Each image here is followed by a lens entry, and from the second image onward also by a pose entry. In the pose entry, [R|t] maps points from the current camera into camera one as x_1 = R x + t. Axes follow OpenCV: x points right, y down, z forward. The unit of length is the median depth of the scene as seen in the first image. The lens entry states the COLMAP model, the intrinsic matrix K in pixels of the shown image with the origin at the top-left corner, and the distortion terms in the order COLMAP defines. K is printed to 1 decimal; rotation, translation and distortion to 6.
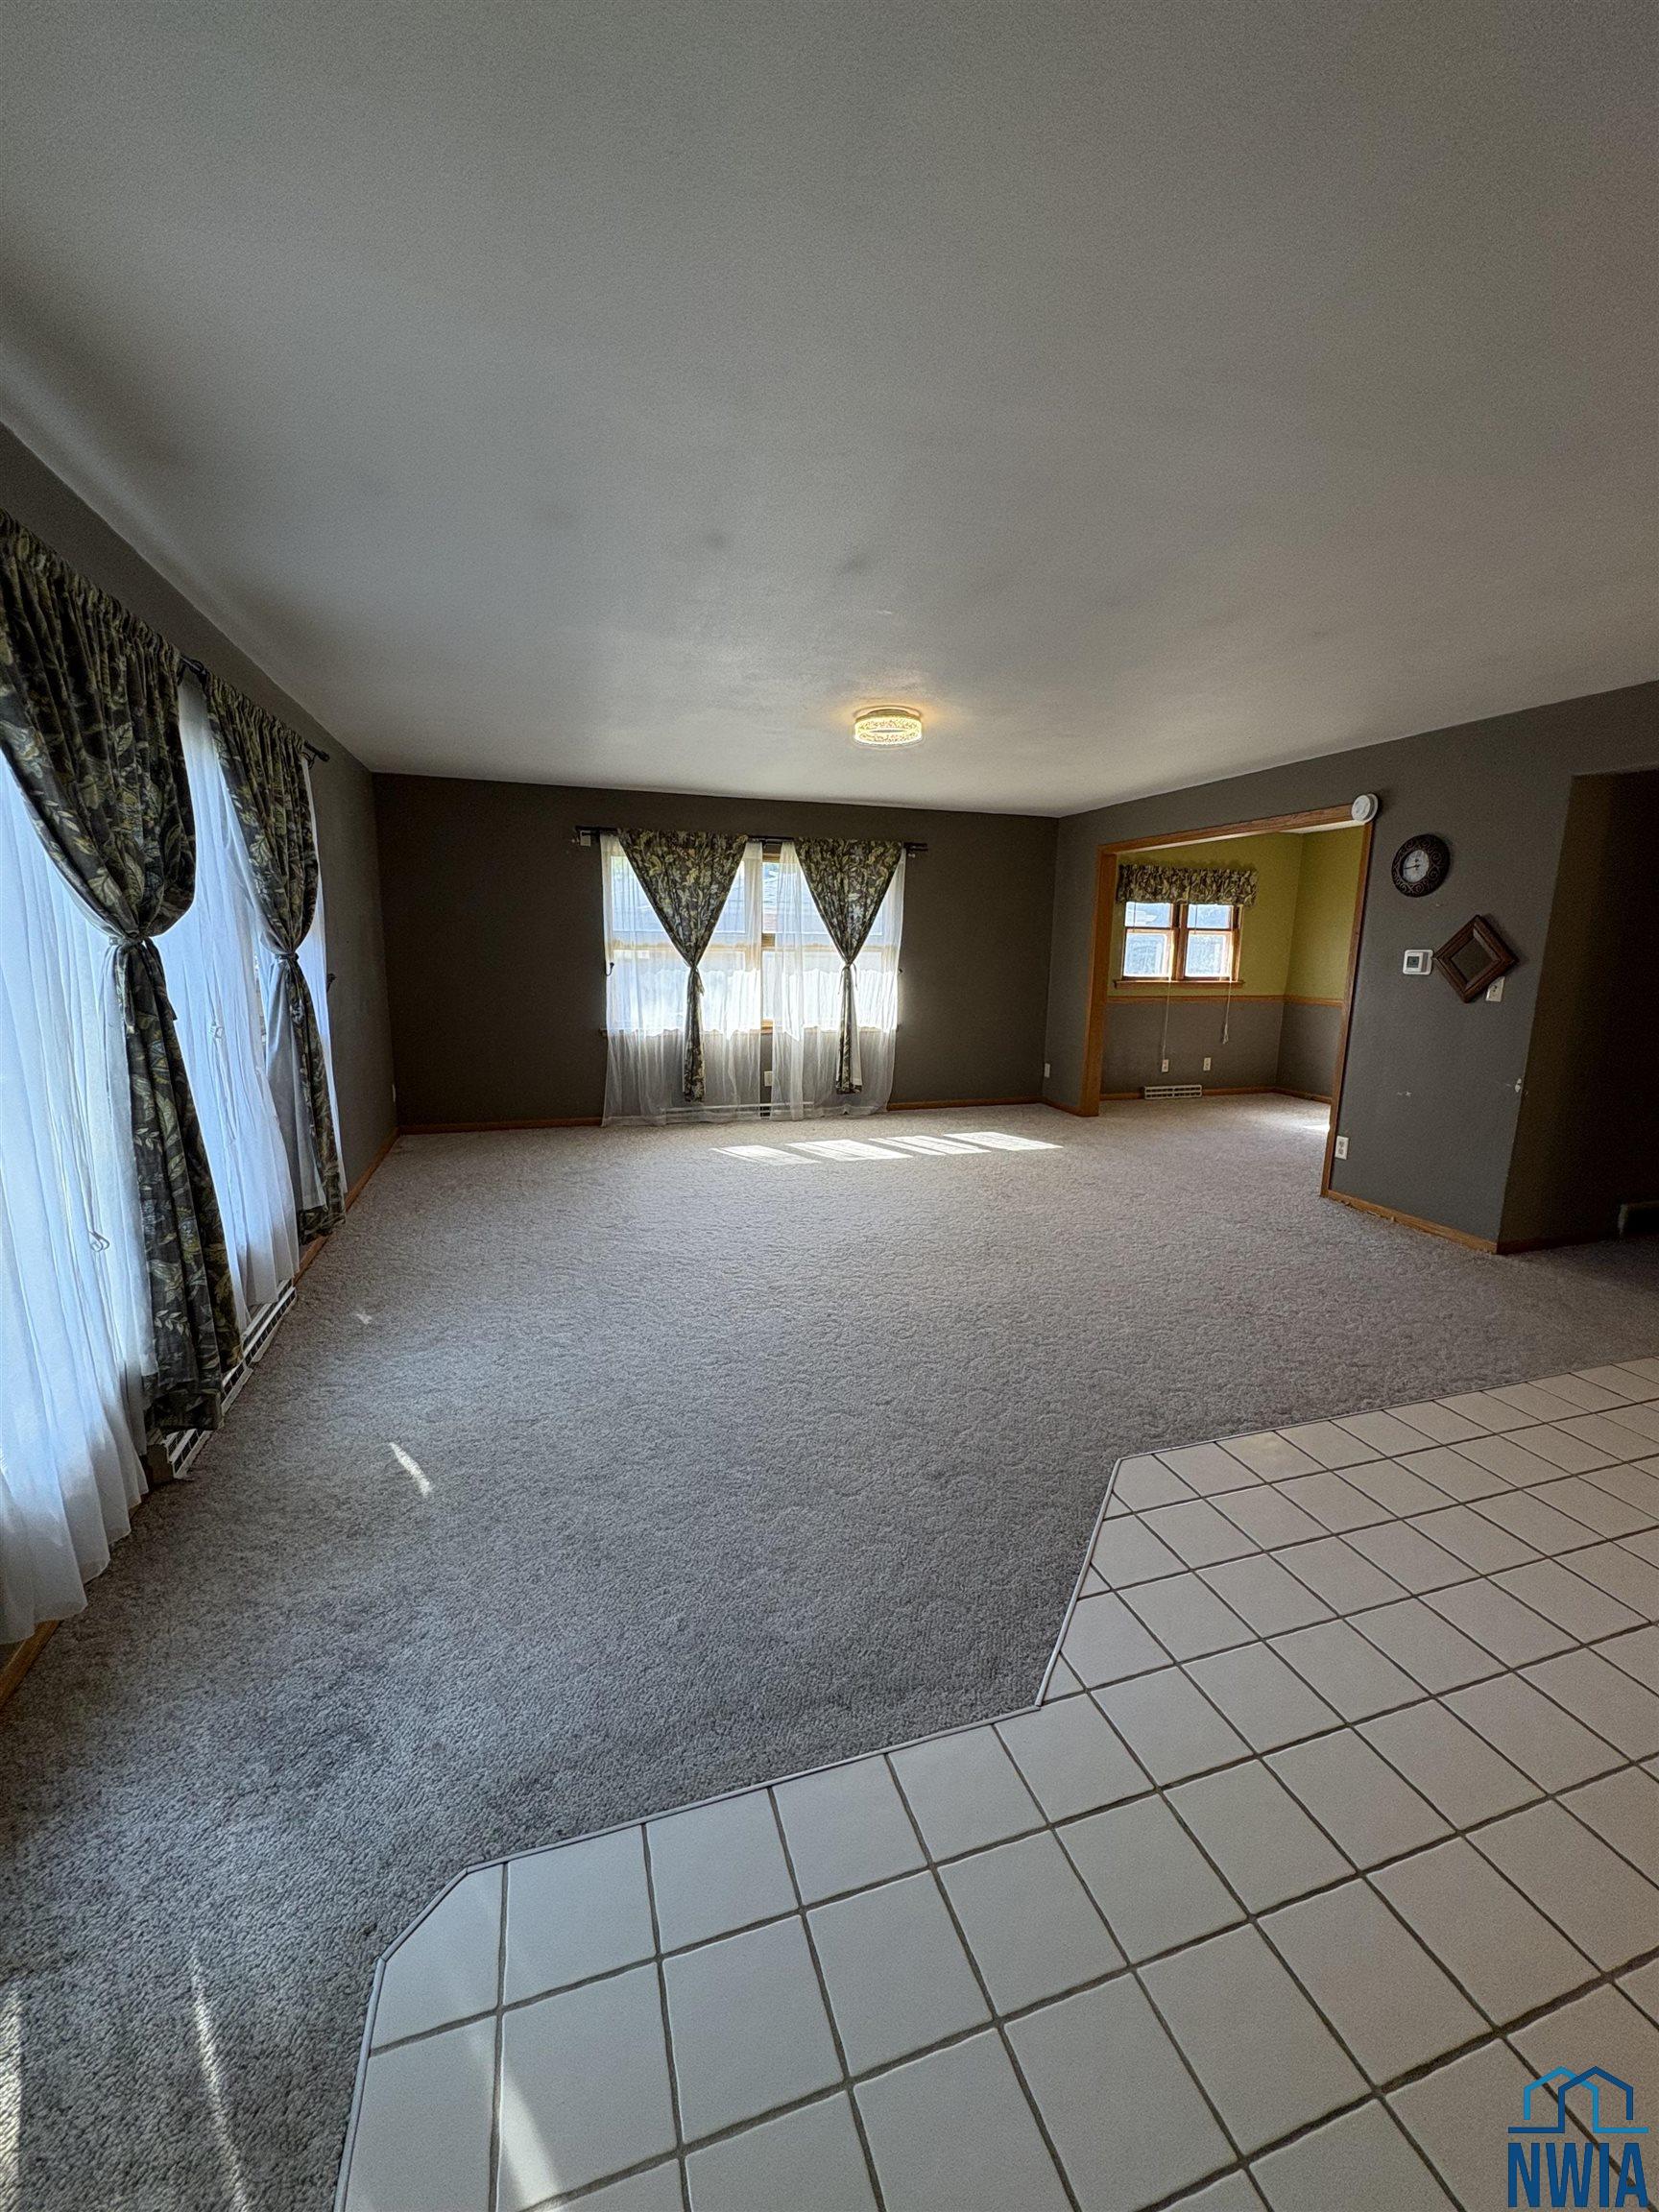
lens RADIAL K [[878.4, 0, 828.5], [0, 878.4, 1107.7], [0, 0, 1]] dist [0.002422, 0.000358]
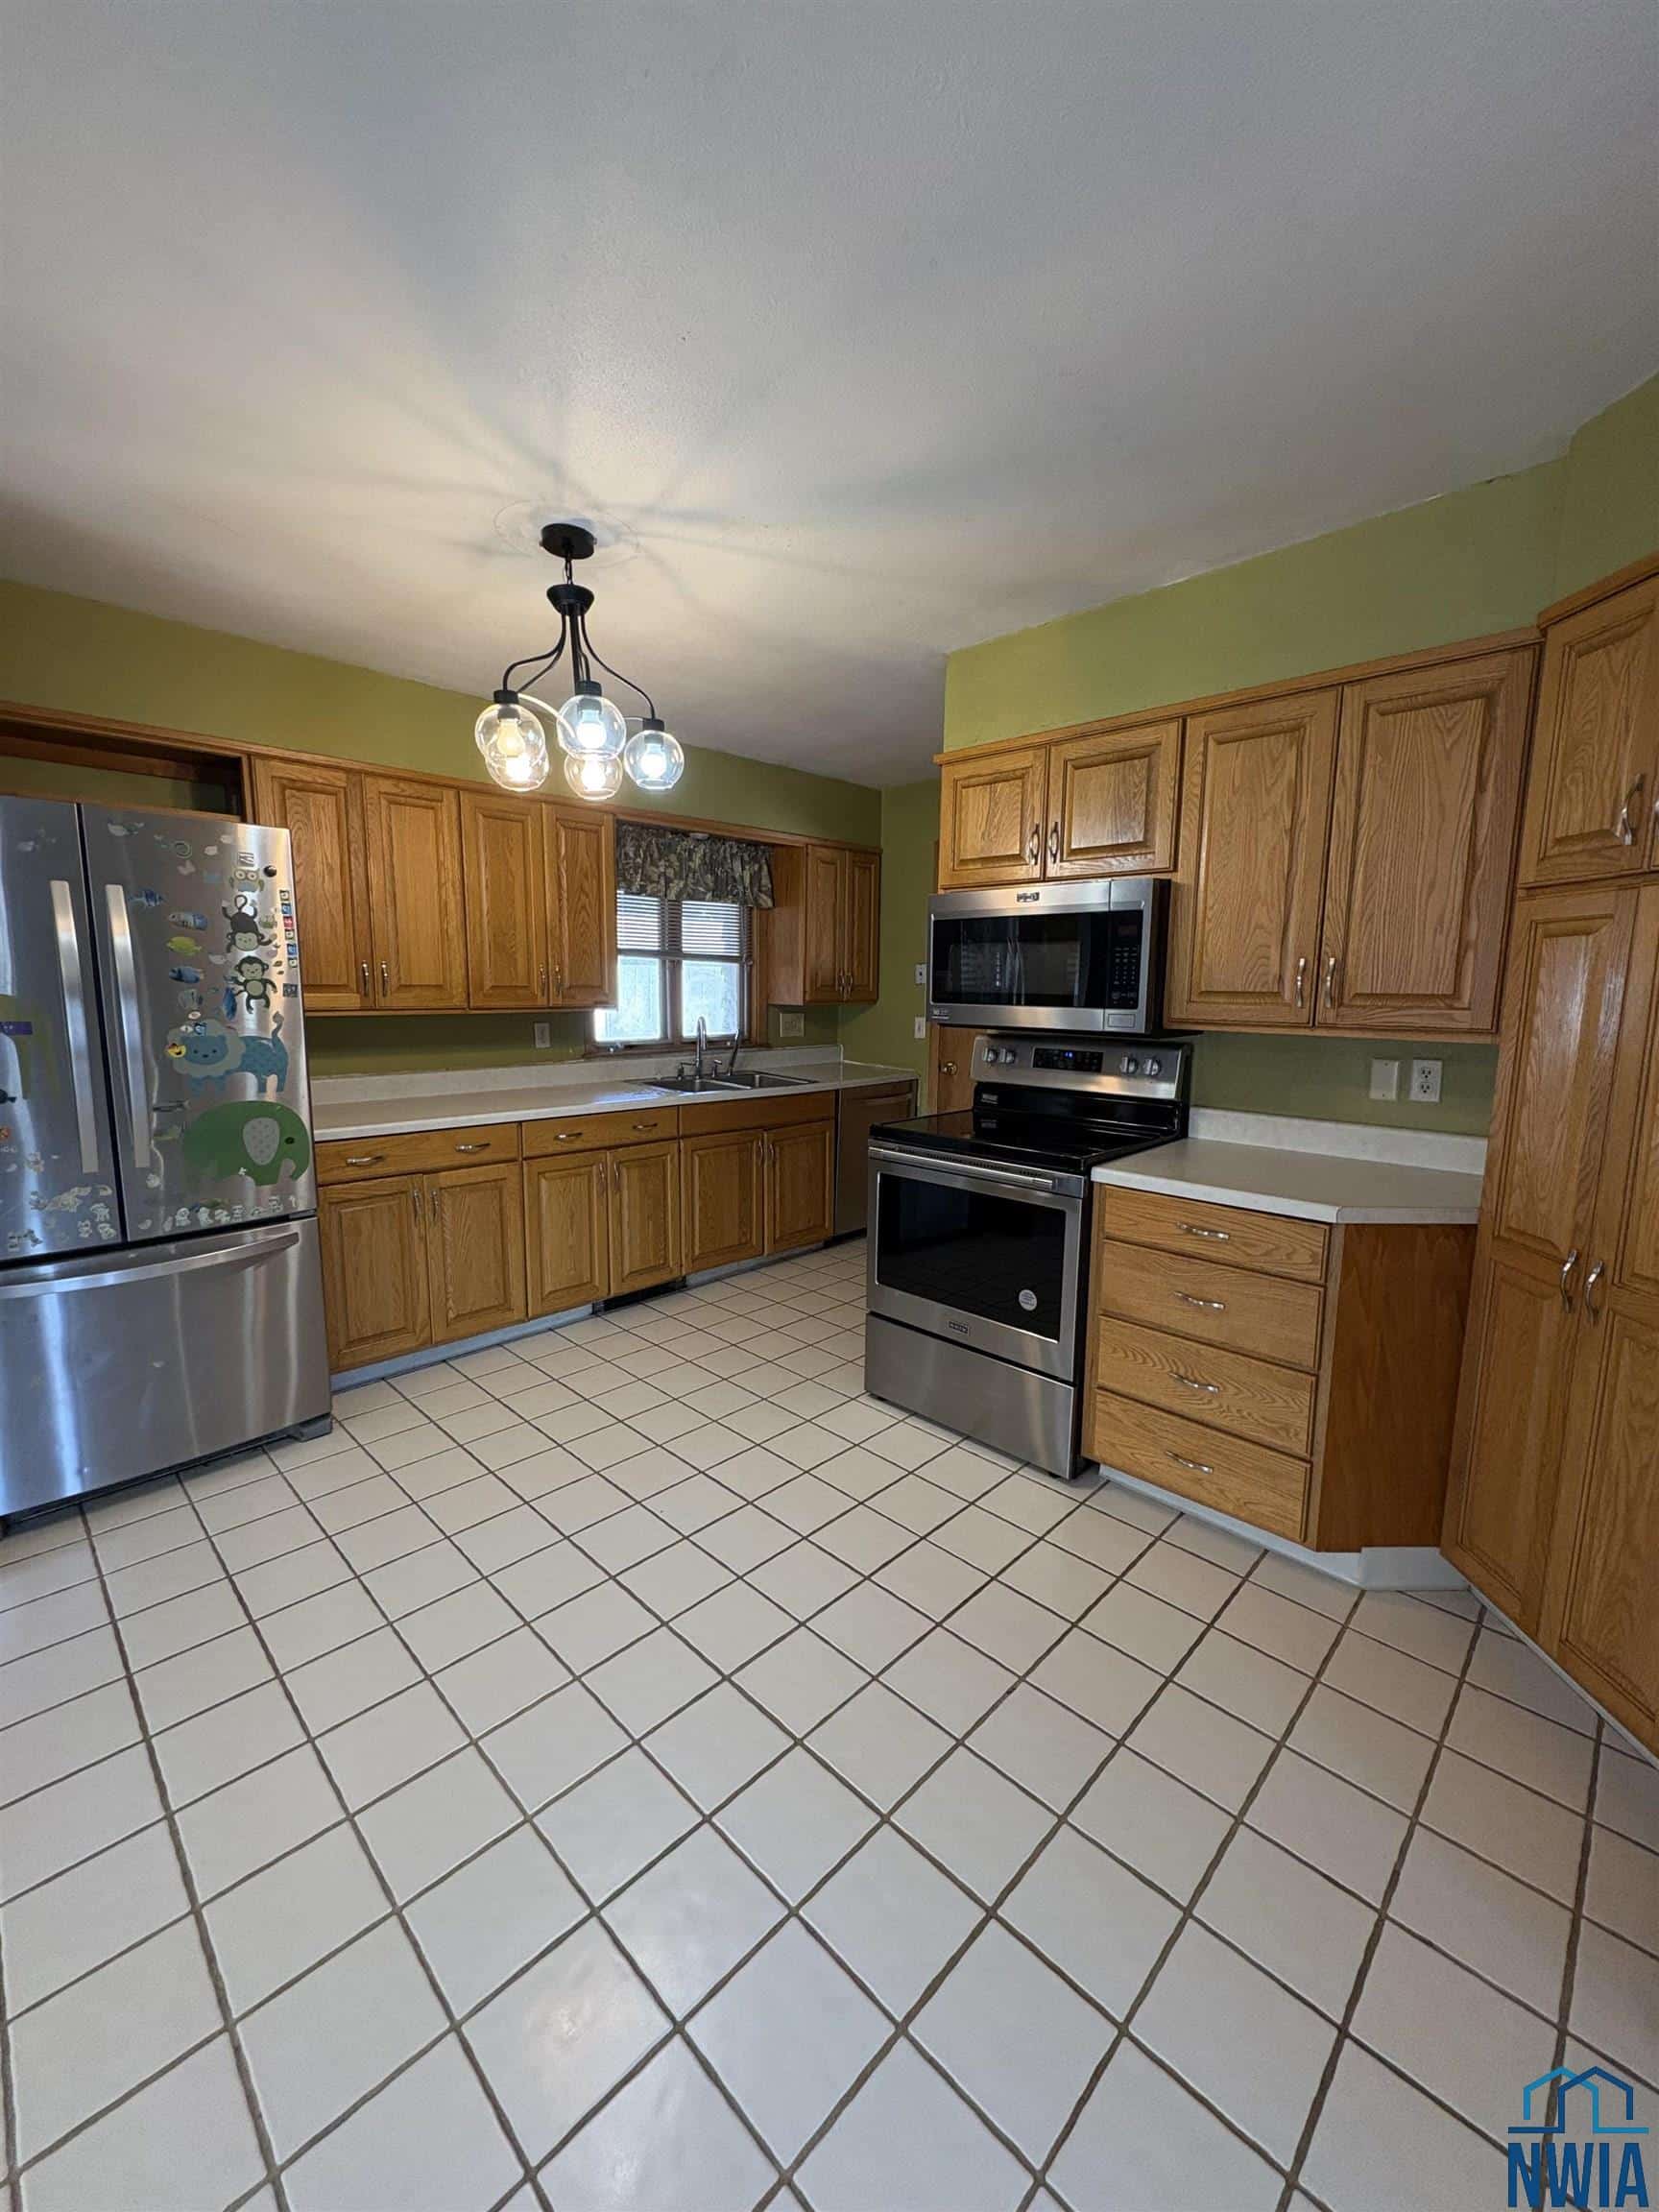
lens RADIAL K [[878.4, 0, 837.6], [0, 878.4, 1106.7], [0, 0, 1]] dist [0.002422, 0.000358]
pose [[-0.466636, -0.149629, 0.871701, -0.193139], [0.144903, 0.959334, 0.242240, -0.230164], [-0.872499, 0.239350, -0.425978, 1.184286]]
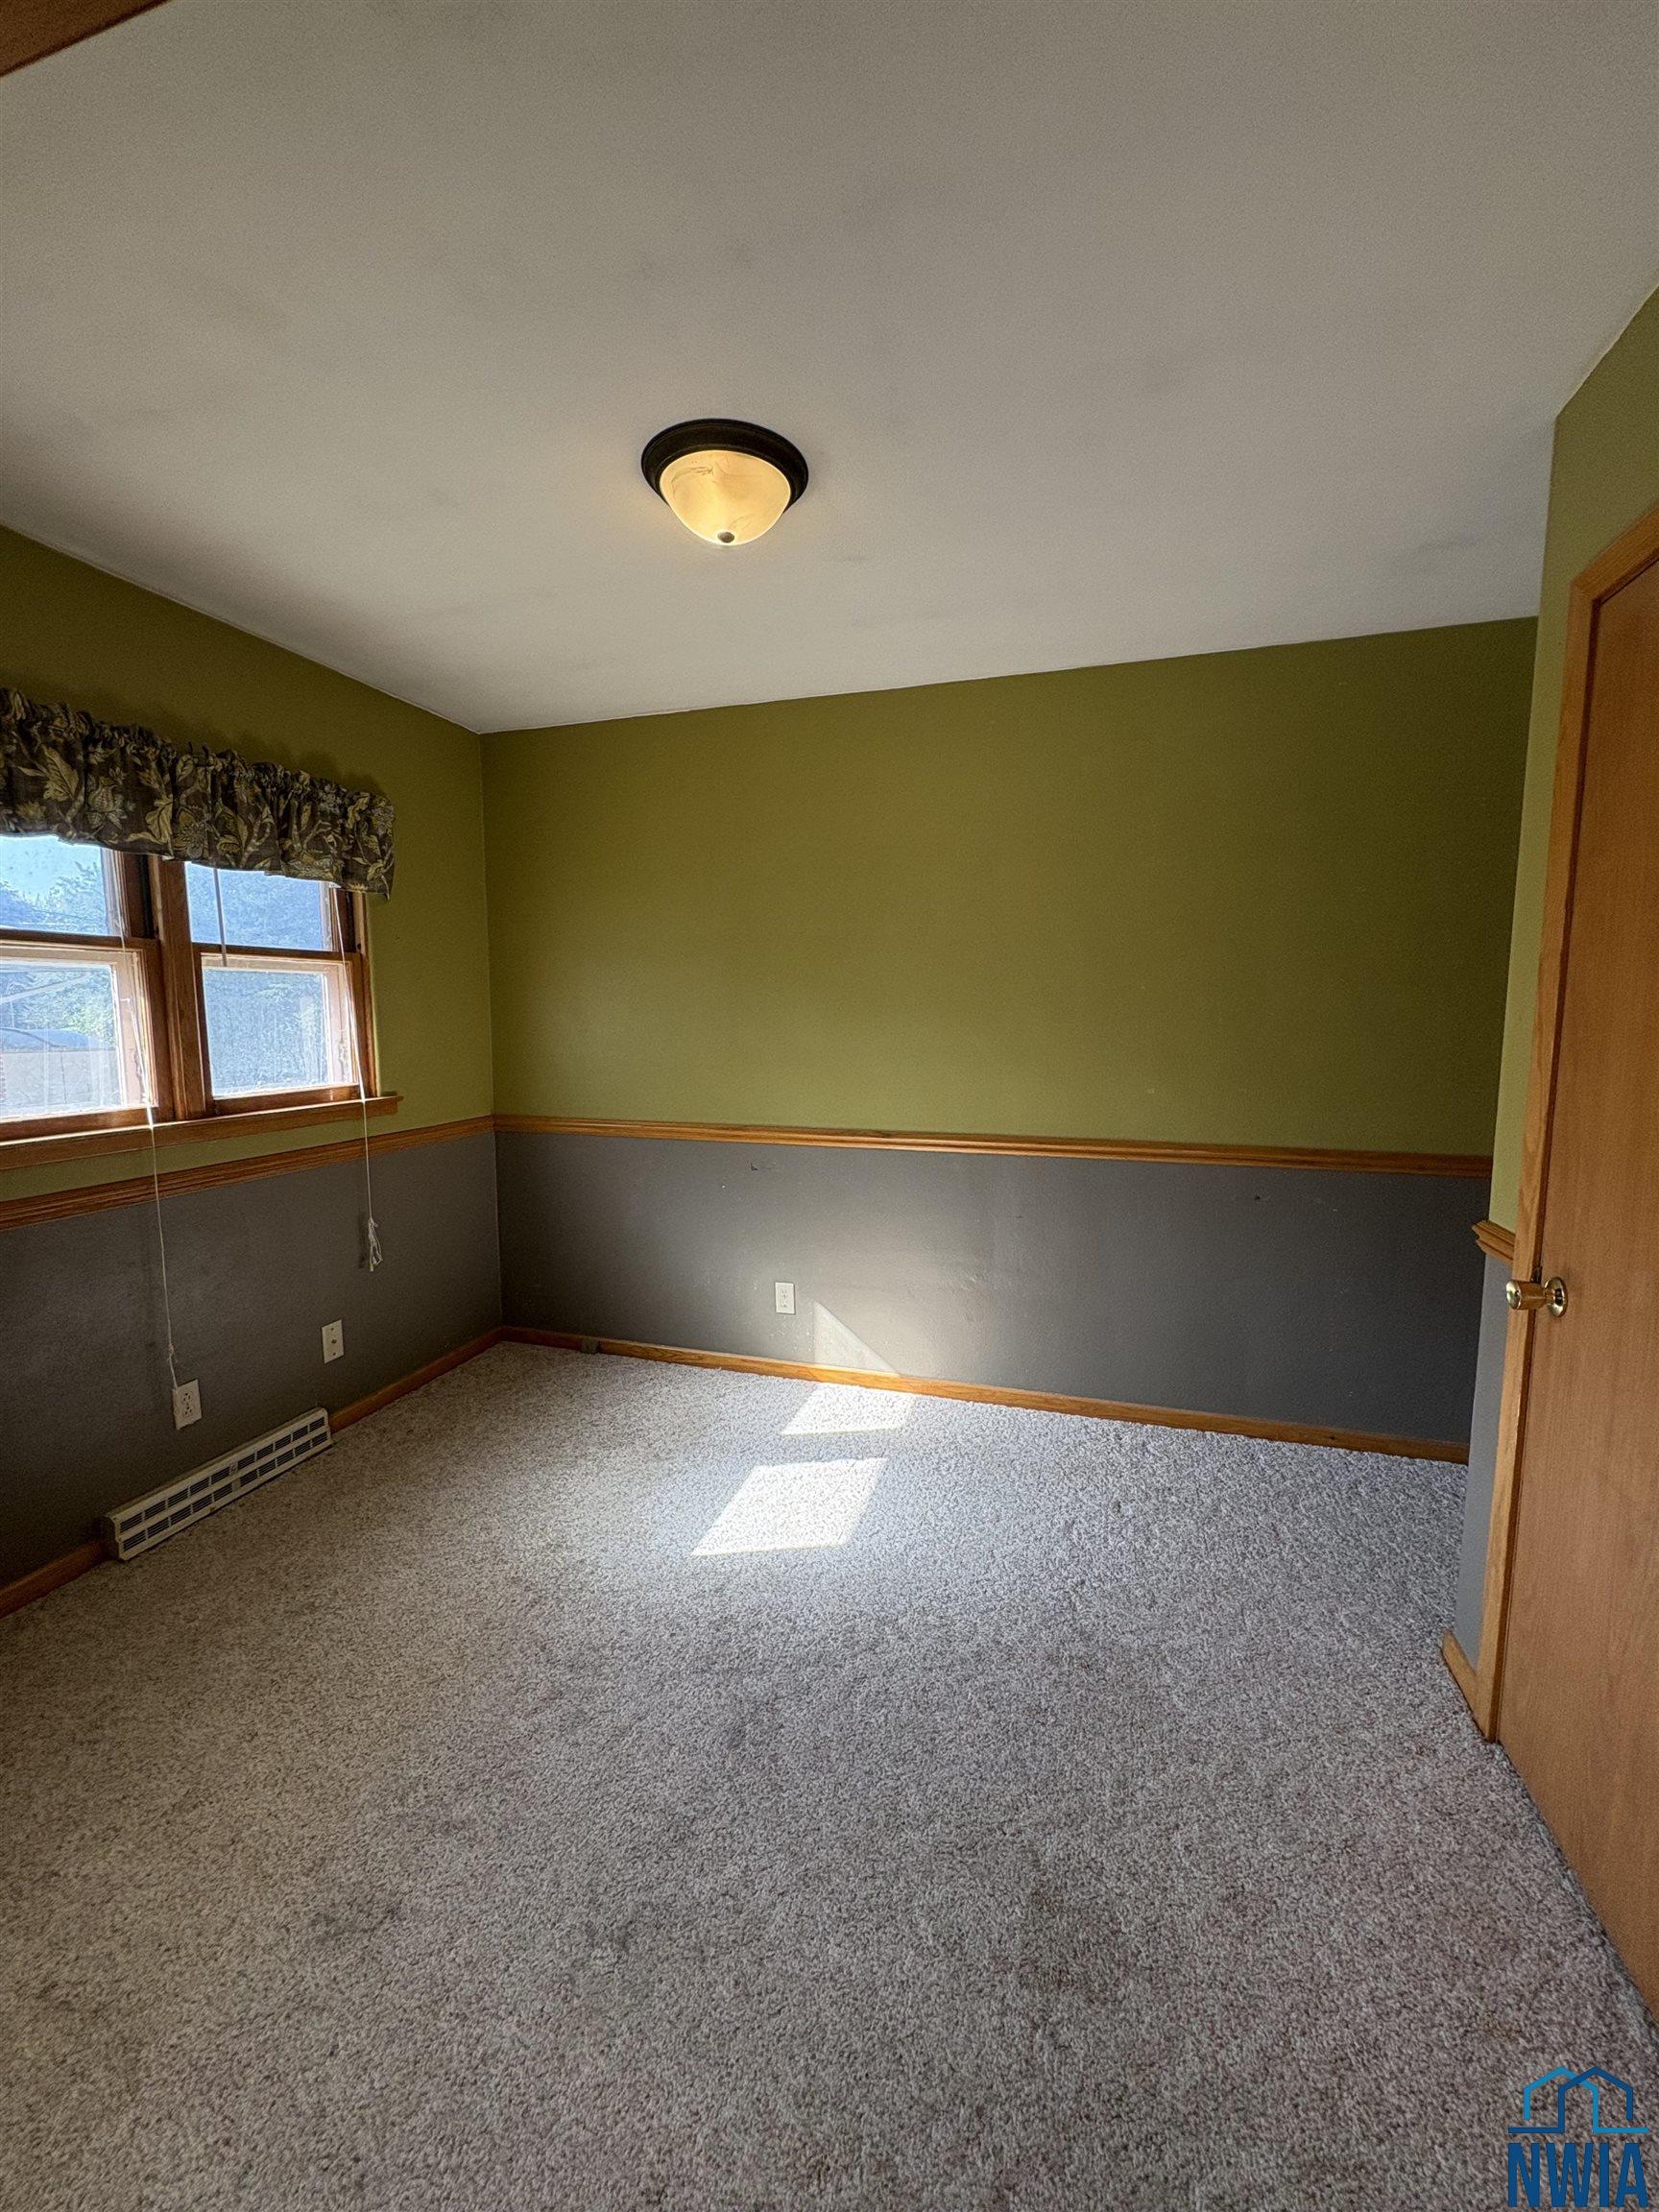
lens RADIAL K [[878.4, 0, 832.2], [0, 878.4, 1093.6], [0, 0, 1]] dist [0.002422, 0.000358]
pose [[0.571683, -0.100228, 0.814330, 0.277783], [0.163517, 0.986518, 0.006628, -0.117664], [-0.804016, 0.129367, 0.580364, 0.643005]]
